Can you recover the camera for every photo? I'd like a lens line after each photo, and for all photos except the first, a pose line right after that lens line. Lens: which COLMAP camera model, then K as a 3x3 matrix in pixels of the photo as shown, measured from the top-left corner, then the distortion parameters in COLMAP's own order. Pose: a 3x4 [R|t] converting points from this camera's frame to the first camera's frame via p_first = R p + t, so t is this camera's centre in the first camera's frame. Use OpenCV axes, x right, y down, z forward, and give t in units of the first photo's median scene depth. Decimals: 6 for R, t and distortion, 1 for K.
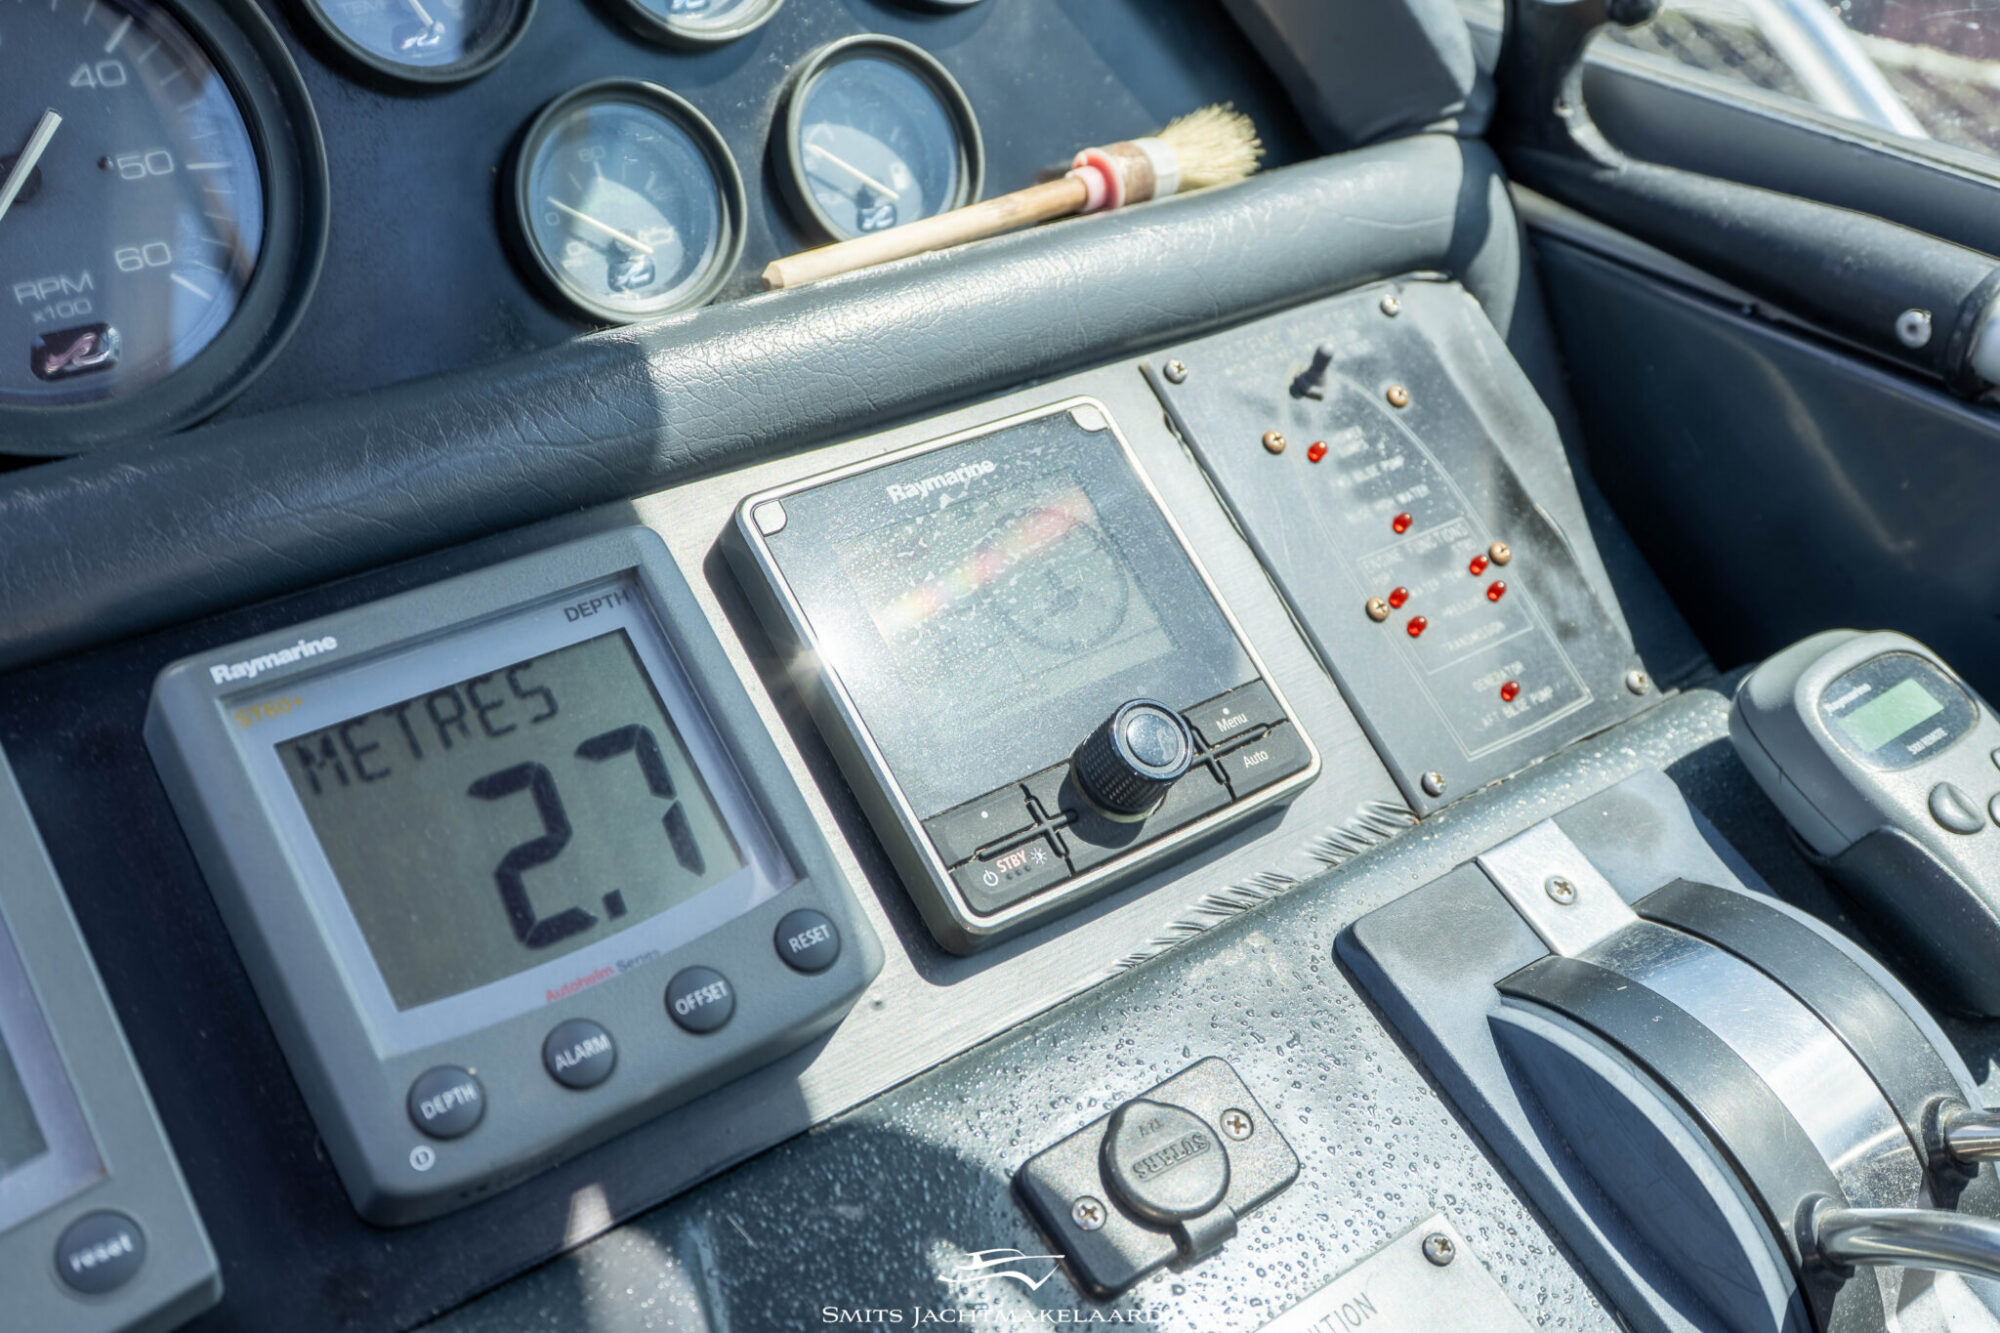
lens RADIAL K [[2026.6, 0, 1005.2], [0, 2026.6, 685.6], [0, 0, 1]] dist [0.005527, 0.004601]
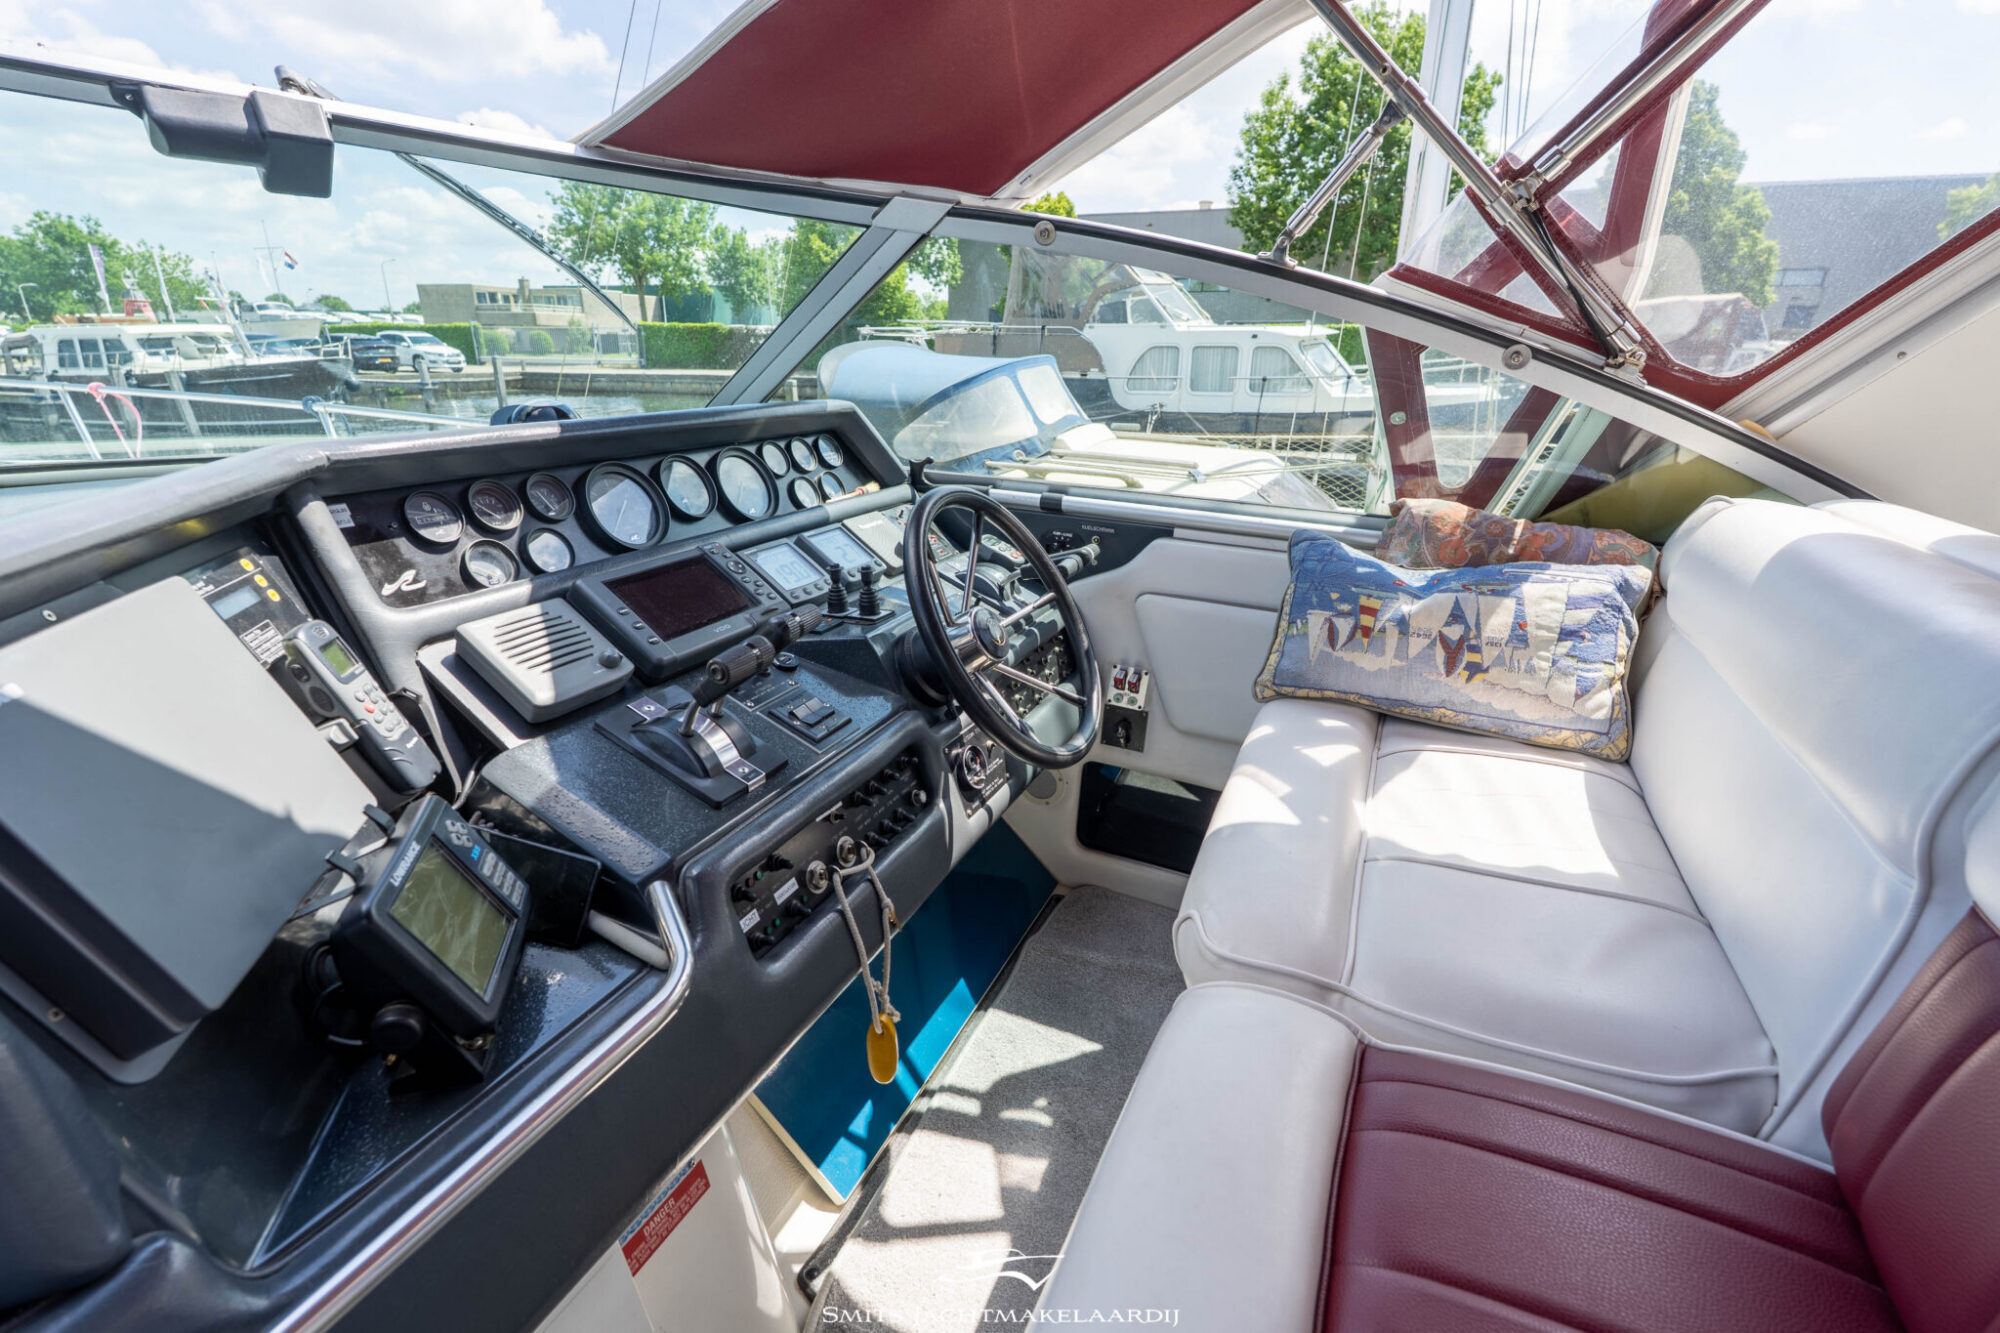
lens RADIAL K [[882.5, 0, 995.7], [0, 882.5, 668.8], [0, 0, 1]] dist [-0.003050, 0.000830]
pose [[0.881193, -0.169765, 0.441225, -0.944656], [0.257719, 0.954928, -0.147287, 0.842888], [-0.396334, 0.243500, 0.885227, -1.571015]]
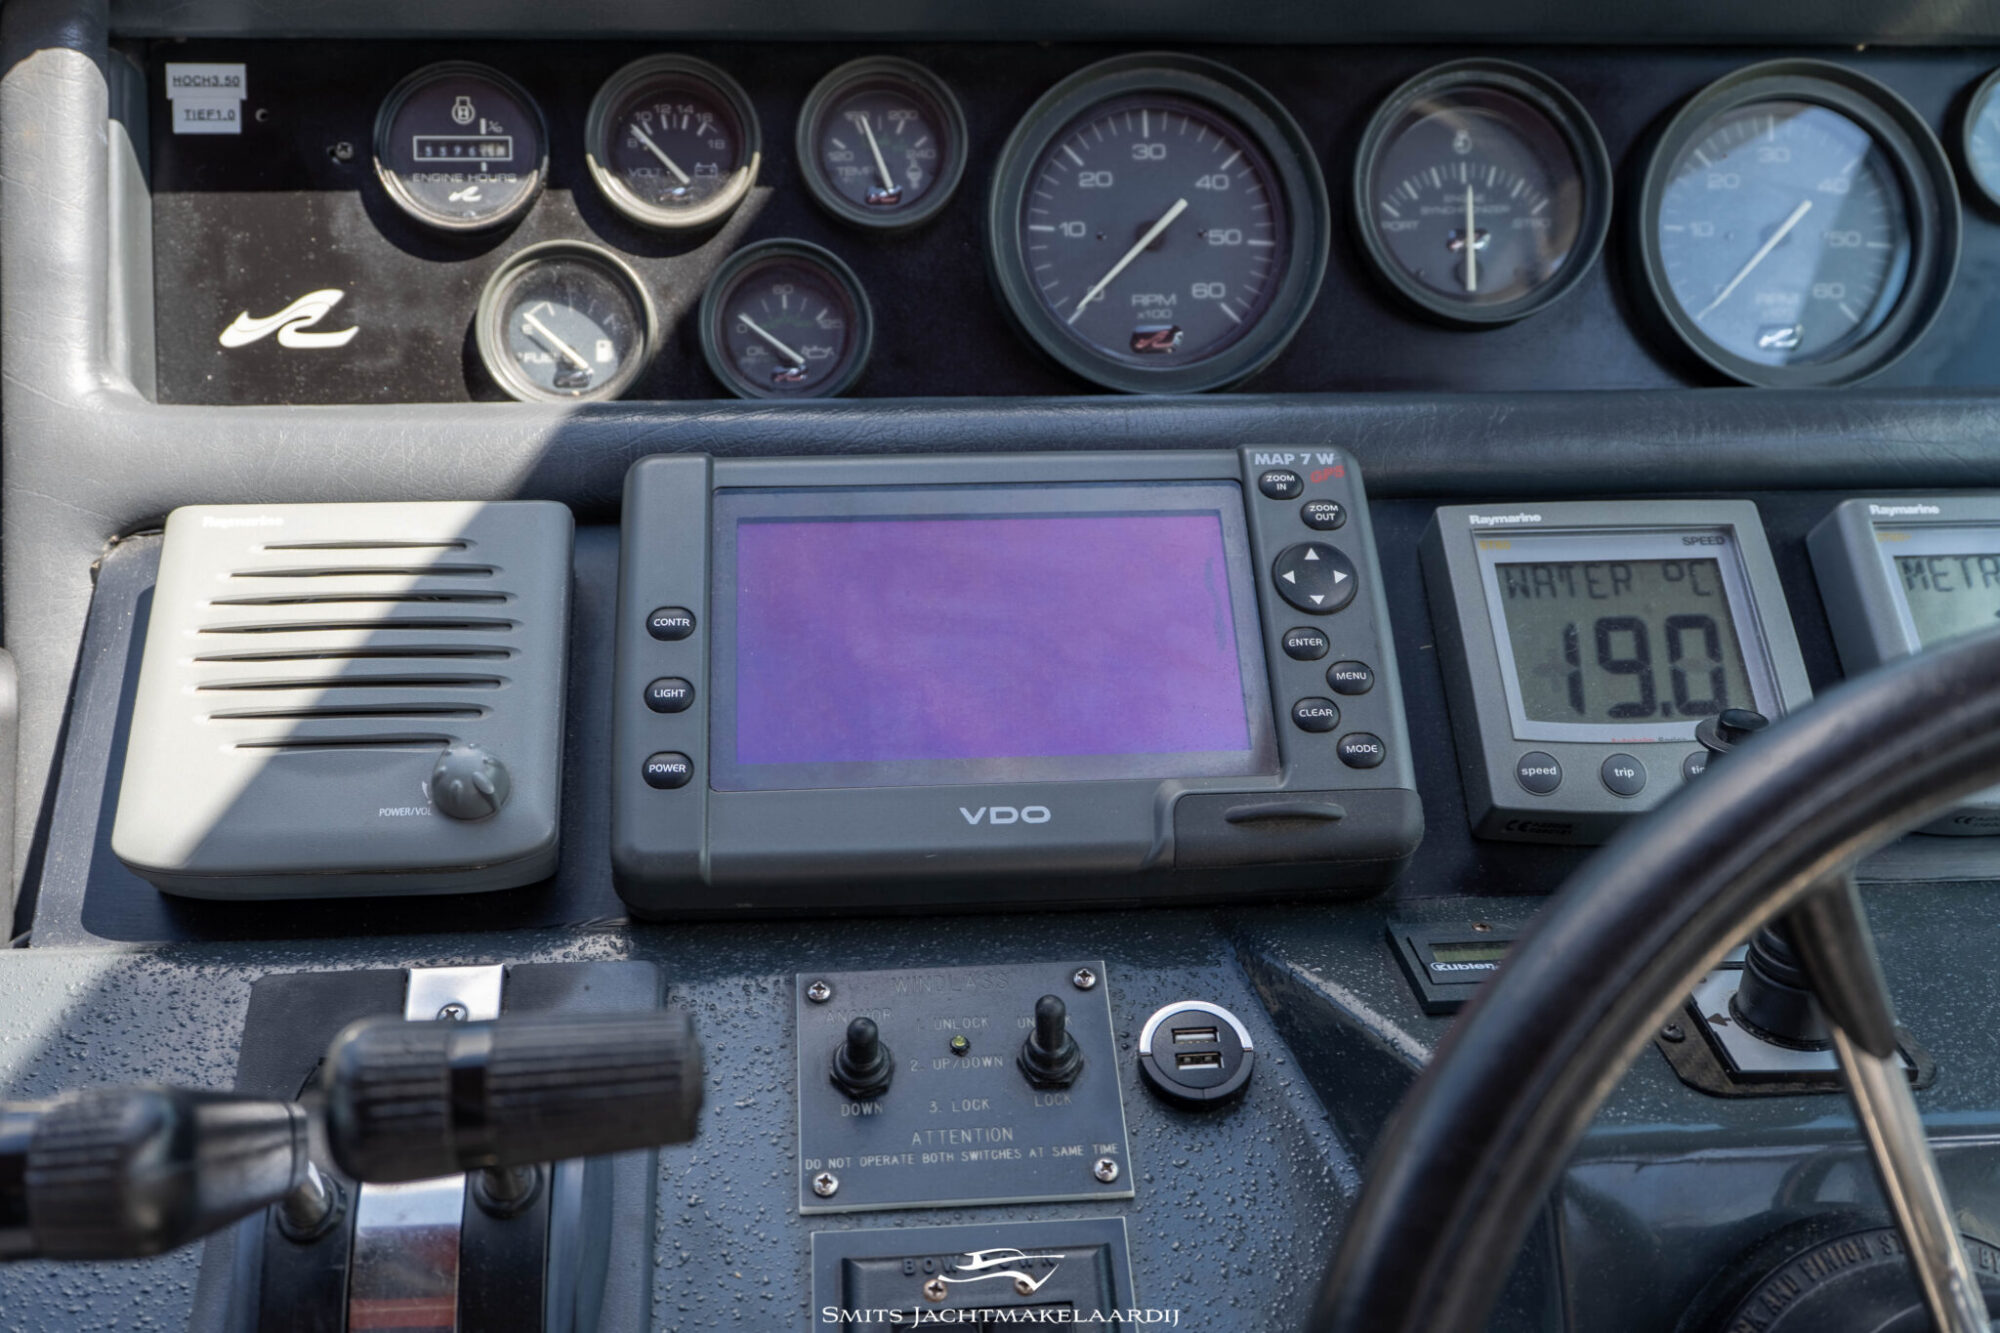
lens RADIAL K [[2012.0, 0, 996.5], [0, 2012.0, 666.7], [0, 0, 1]] dist [-0.001800, 0.028828]
pose [[0.849115, 0.240678, -0.470190, -0.125149], [-0.286955, 0.957533, -0.028075, 0.275683], [0.443465, 0.158762, 0.882119, -0.605747]]
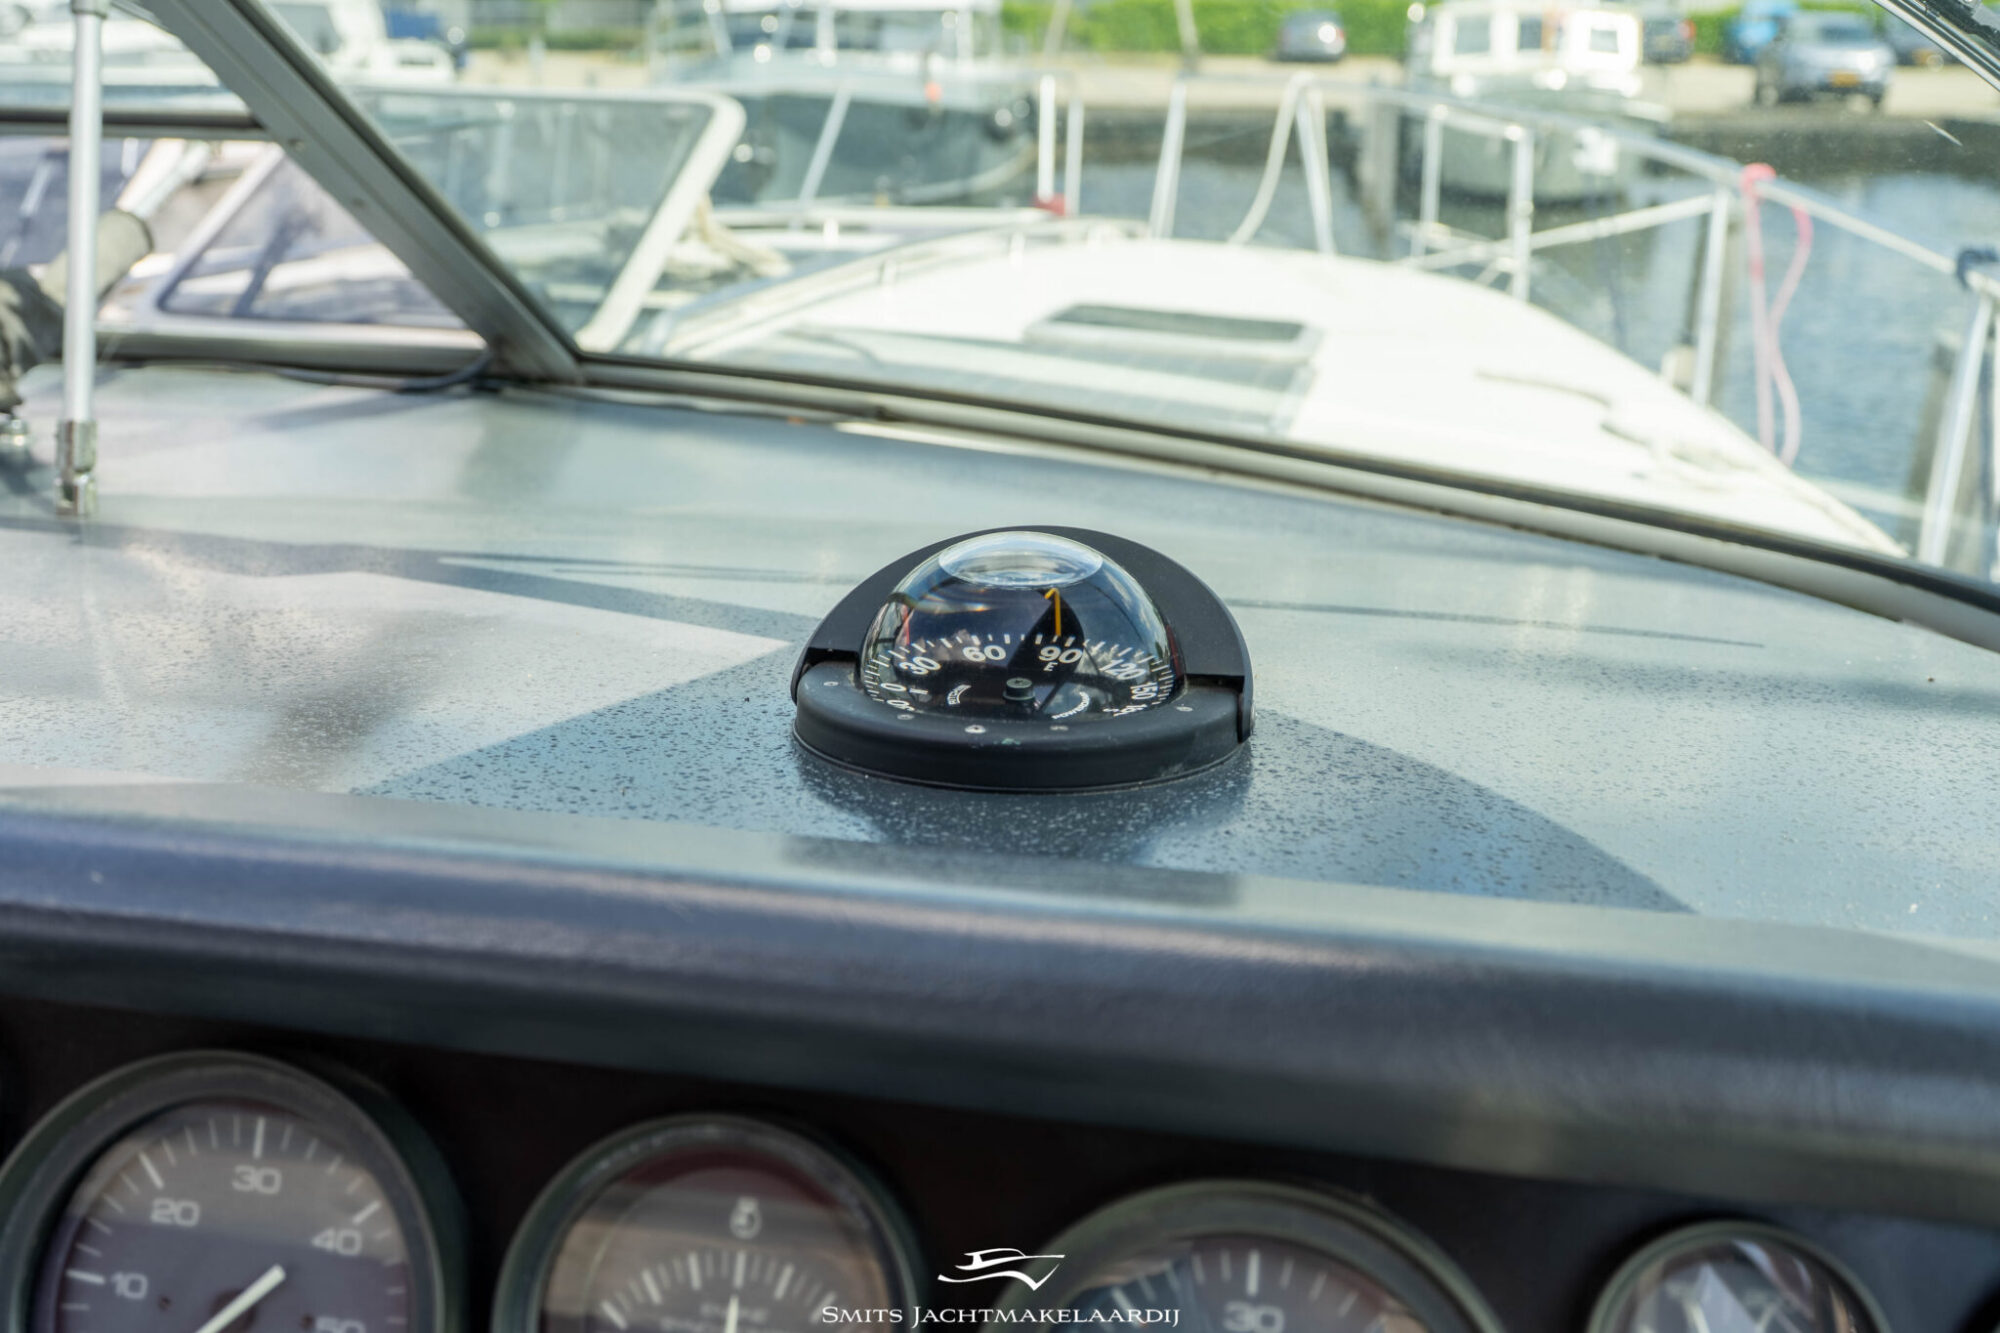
lens RADIAL K [[2012.0, 0, 996.5], [0, 2012.0, 666.7], [0, 0, 1]] dist [-0.001800, 0.028828]
pose [[0.661849, 0.223890, -0.715423, 0.039873], [-0.402523, 0.911247, -0.087208, -0.378708], [0.632401, 0.345692, 0.693228, 0.087872]]
